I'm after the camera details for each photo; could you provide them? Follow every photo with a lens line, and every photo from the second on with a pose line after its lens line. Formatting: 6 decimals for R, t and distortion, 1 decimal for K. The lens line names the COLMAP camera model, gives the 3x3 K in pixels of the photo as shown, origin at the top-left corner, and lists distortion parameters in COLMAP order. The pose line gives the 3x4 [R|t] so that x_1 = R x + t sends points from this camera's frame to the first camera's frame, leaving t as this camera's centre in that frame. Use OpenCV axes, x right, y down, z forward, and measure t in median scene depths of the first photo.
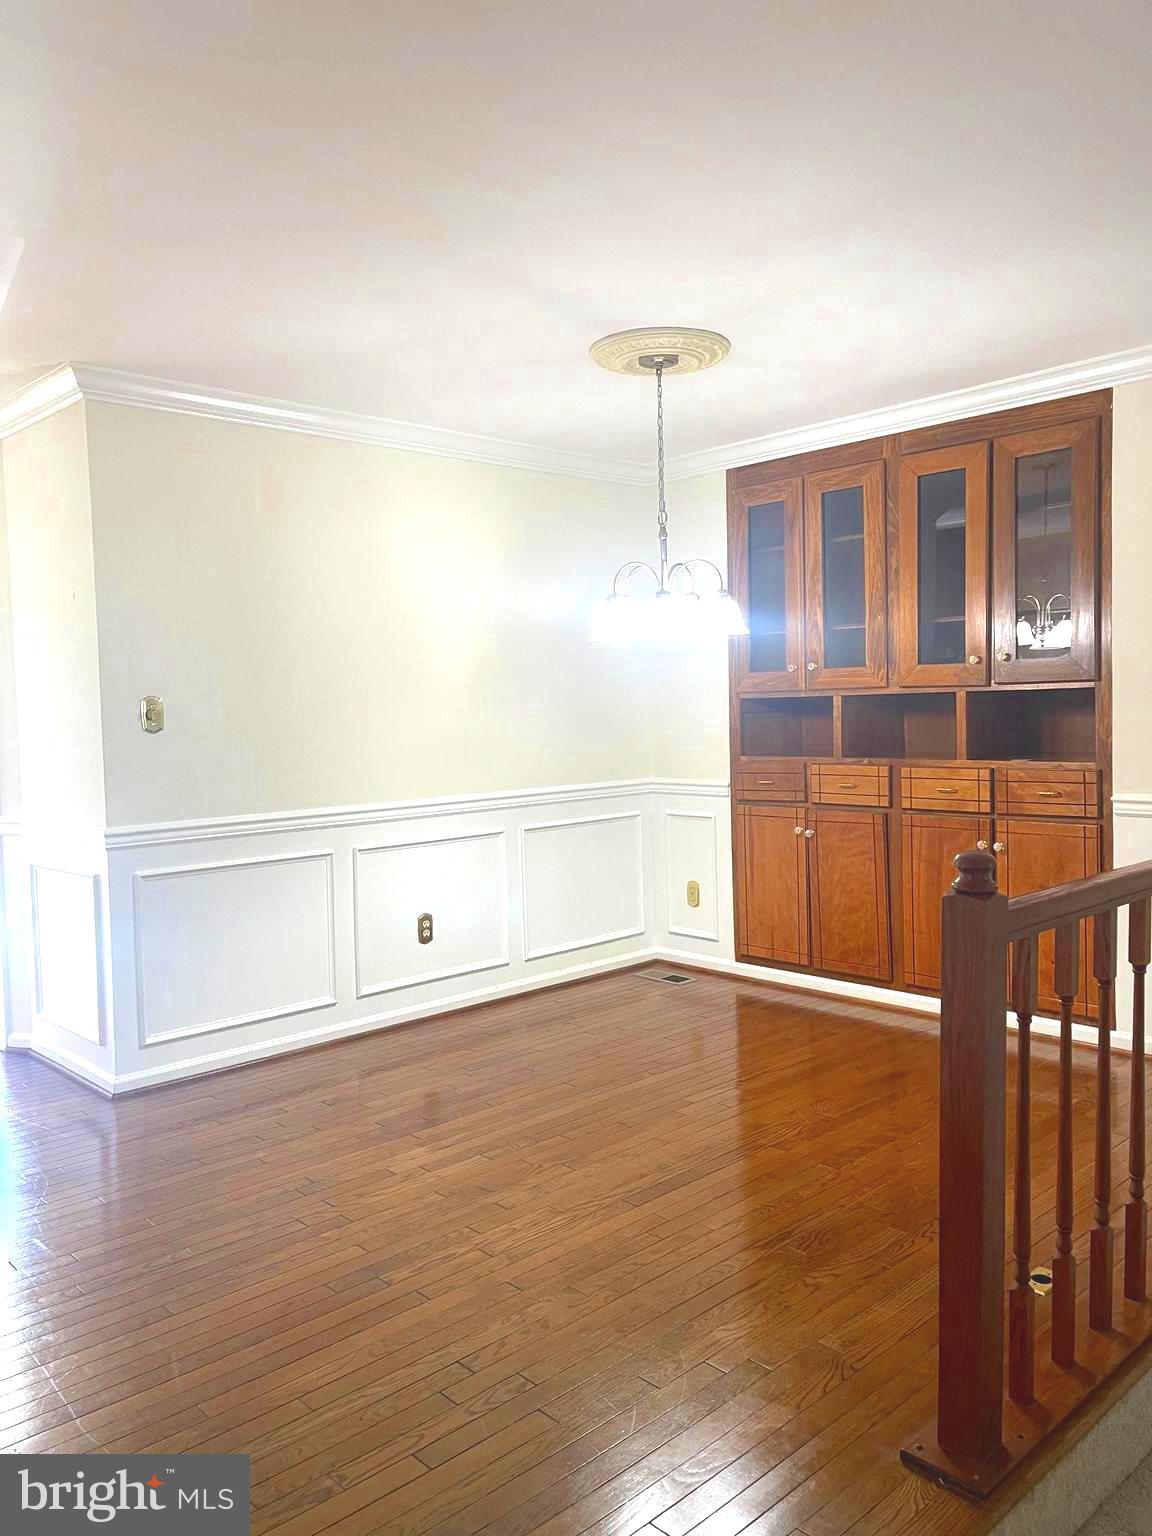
lens RADIAL K [[1172.2, 0, 570.0], [0, 1172.2, 766.9], [0, 0, 1]] dist [0.080496, -0.101429]
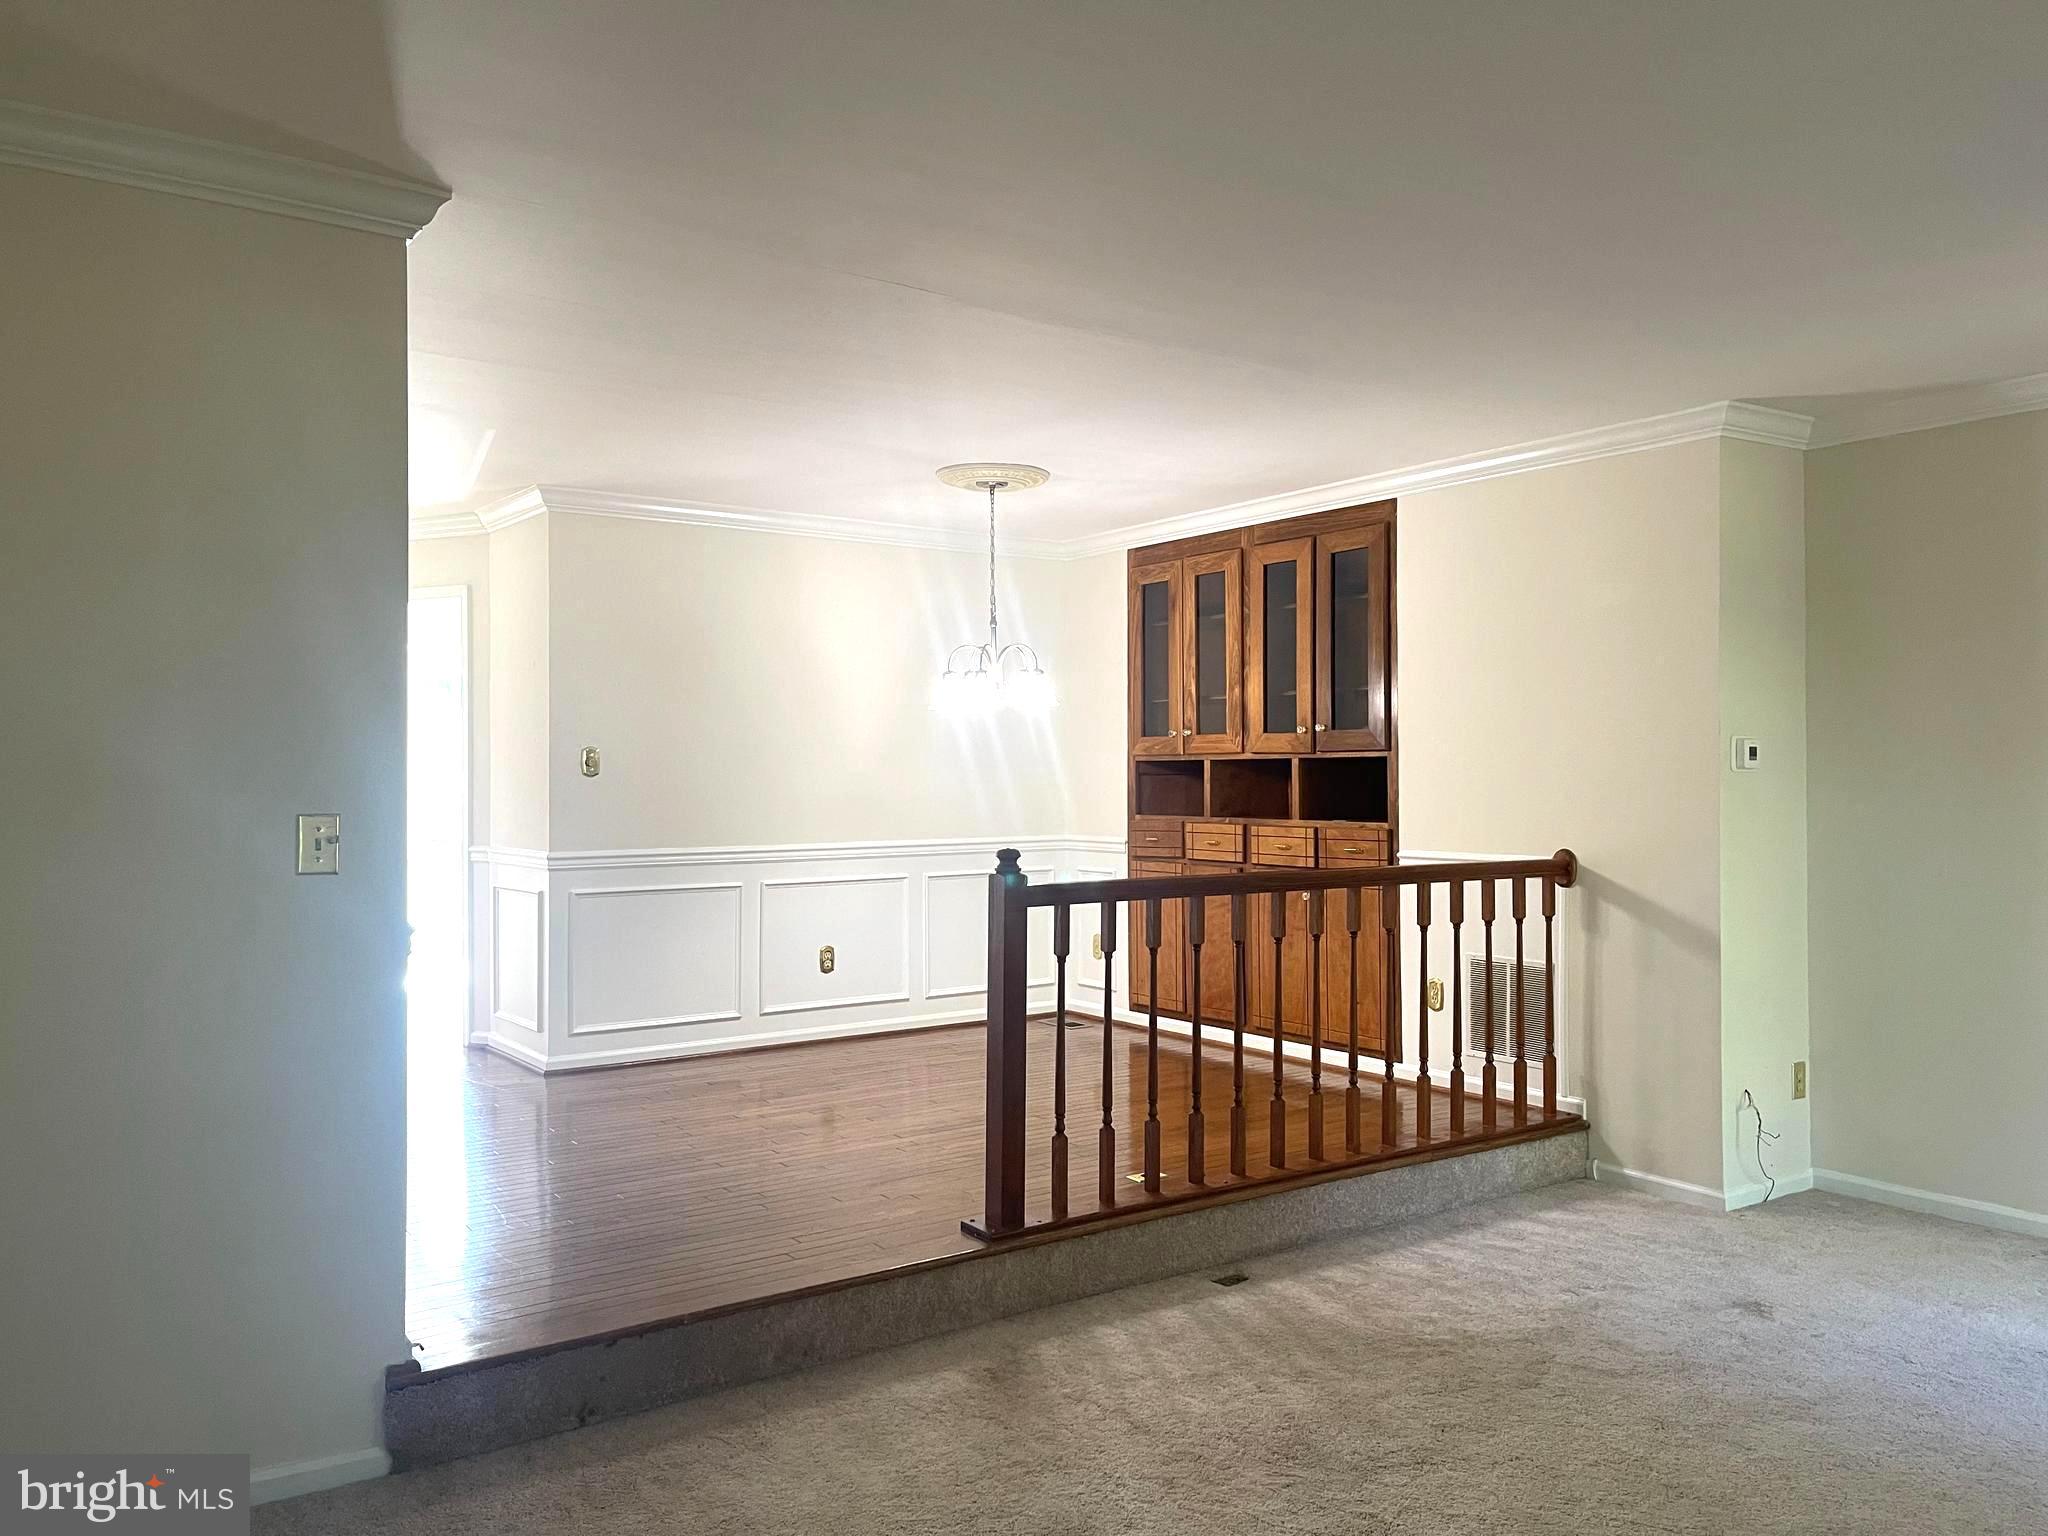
lens RADIAL K [[1563.0, 0, 1024.0], [0, 1563.0, 768.0], [0, 0, 1]] dist [0.080496, -0.101429]
pose [[0.990023, 0.022002, -0.139179, 0.276446], [-0.029571, 0.998180, -0.052554, 0.029509], [0.137770, 0.056145, 0.988872, -0.476086]]
